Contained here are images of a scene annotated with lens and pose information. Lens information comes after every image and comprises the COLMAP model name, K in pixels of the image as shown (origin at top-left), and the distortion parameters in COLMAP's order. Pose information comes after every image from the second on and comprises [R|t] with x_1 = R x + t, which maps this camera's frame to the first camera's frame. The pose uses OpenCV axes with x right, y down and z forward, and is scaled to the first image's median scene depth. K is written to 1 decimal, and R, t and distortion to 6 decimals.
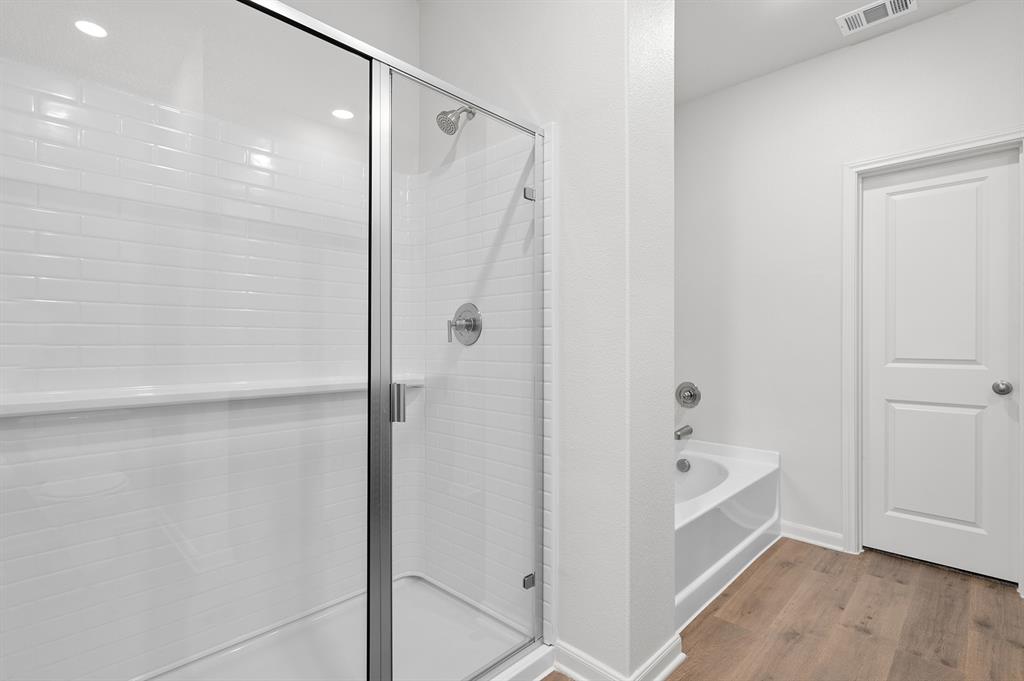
lens RADIAL K [[478.6, 0, 514.7], [0, 478.6, 337.6], [0, 0, 1]] dist [0.000023, -0.000074]
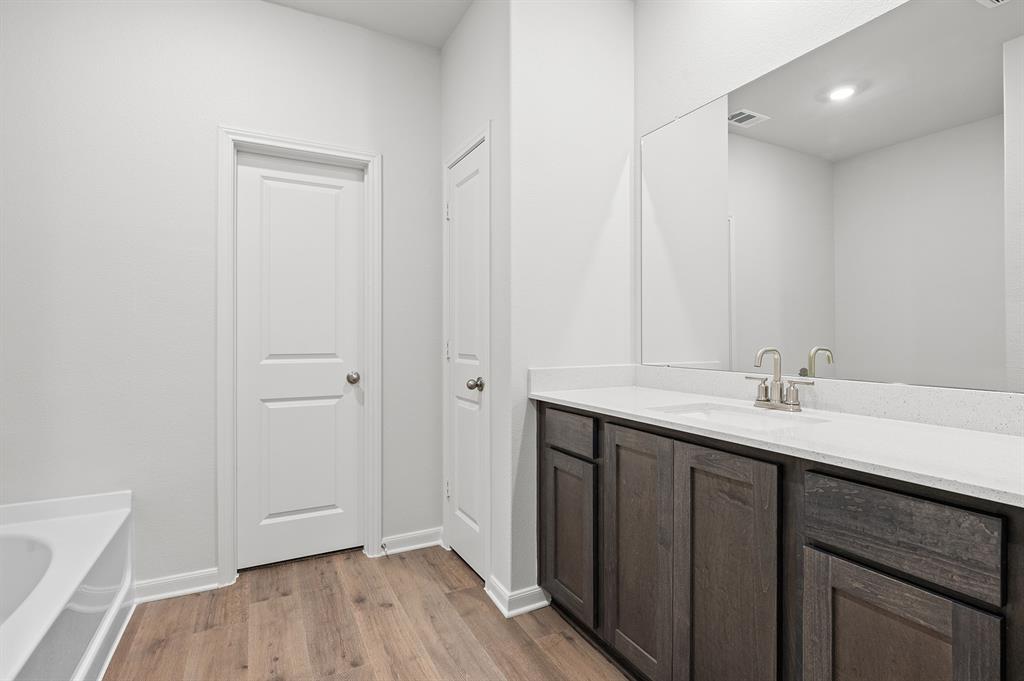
lens RADIAL K [[491.4, 0, 508.1], [0, 491.4, 337.6], [0, 0, 1]] dist [0.000575, 0.000002]
pose [[0.311916, -0.000642, 0.950109, 0.030844], [-0.007815, 0.999964, 0.003242, 0.003902], [-0.950078, -0.008436, 0.311900, 0.283851]]
